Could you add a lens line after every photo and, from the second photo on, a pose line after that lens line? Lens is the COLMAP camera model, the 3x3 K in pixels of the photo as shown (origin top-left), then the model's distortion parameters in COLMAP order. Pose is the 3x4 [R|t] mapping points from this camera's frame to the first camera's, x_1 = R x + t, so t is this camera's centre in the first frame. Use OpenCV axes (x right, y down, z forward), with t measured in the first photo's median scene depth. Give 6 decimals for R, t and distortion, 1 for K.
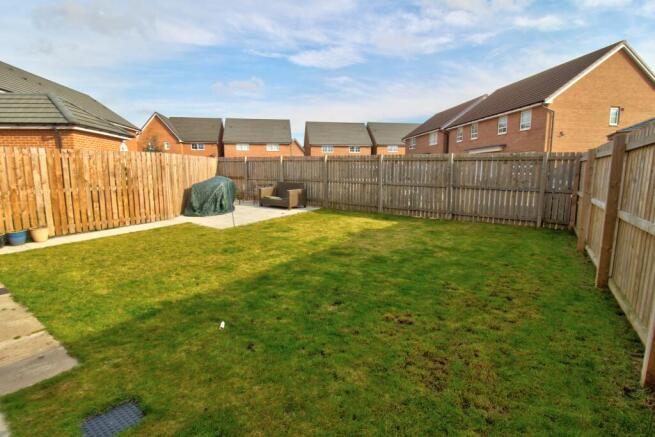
lens RADIAL K [[302.9, 0, 328.6], [0, 302.9, 213.5], [0, 0, 1]] dist [0.002797, -0.015813]
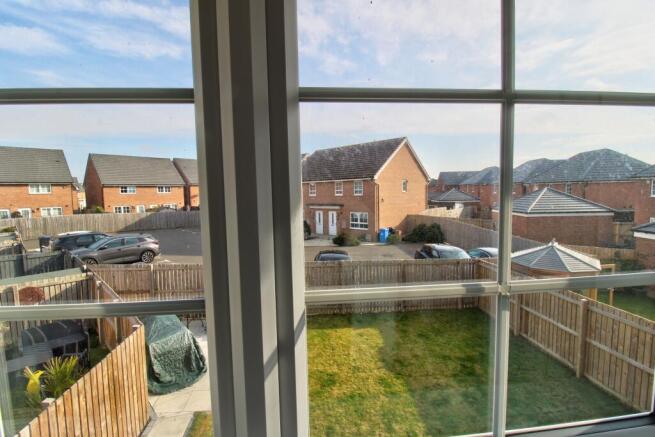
lens RADIAL K [[302.9, 0, 328.6], [0, 302.9, 213.5], [0, 0, 1]] dist [0.002797, -0.015813]
pose [[0.769815, -0.058311, 0.635598, -0.493290], [0.103085, 0.994103, -0.033653, -0.295367], [-0.629888, 0.091427, 0.771286, 0.147381]]
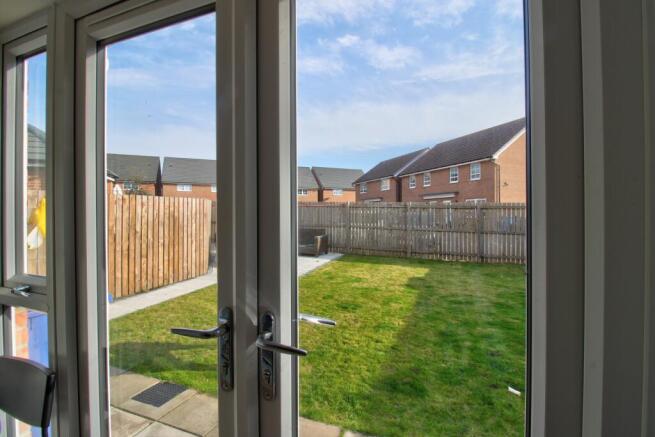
lens RADIAL K [[302.9, 0, 328.6], [0, 302.9, 213.5], [0, 0, 1]] dist [0.002797, -0.015813]
pose [[0.971706, 0.000213, 0.236195, -0.312146], [0.031649, 0.990864, -0.131096, -0.021286], [-0.234065, 0.134862, 0.962822, 0.040969]]
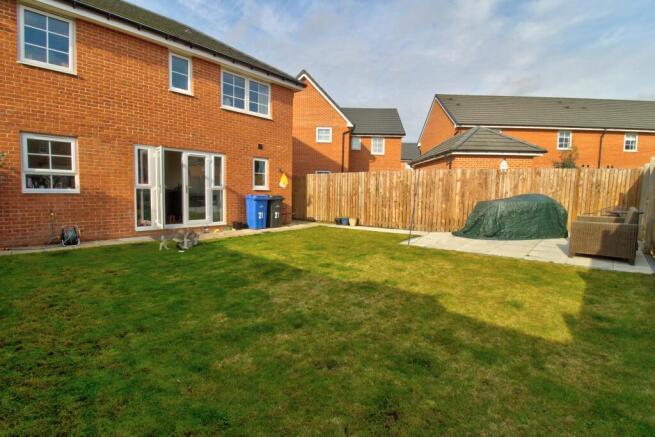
lens RADIAL K [[302.9, 0, 328.6], [0, 302.9, 213.5], [0, 0, 1]] dist [0.002797, -0.015813]
pose [[-0.117586, 0.081079, -0.989747, 0.448486], [-0.153491, 0.983201, 0.098779, -0.074235], [0.981129, 0.163532, -0.103166, 0.590010]]
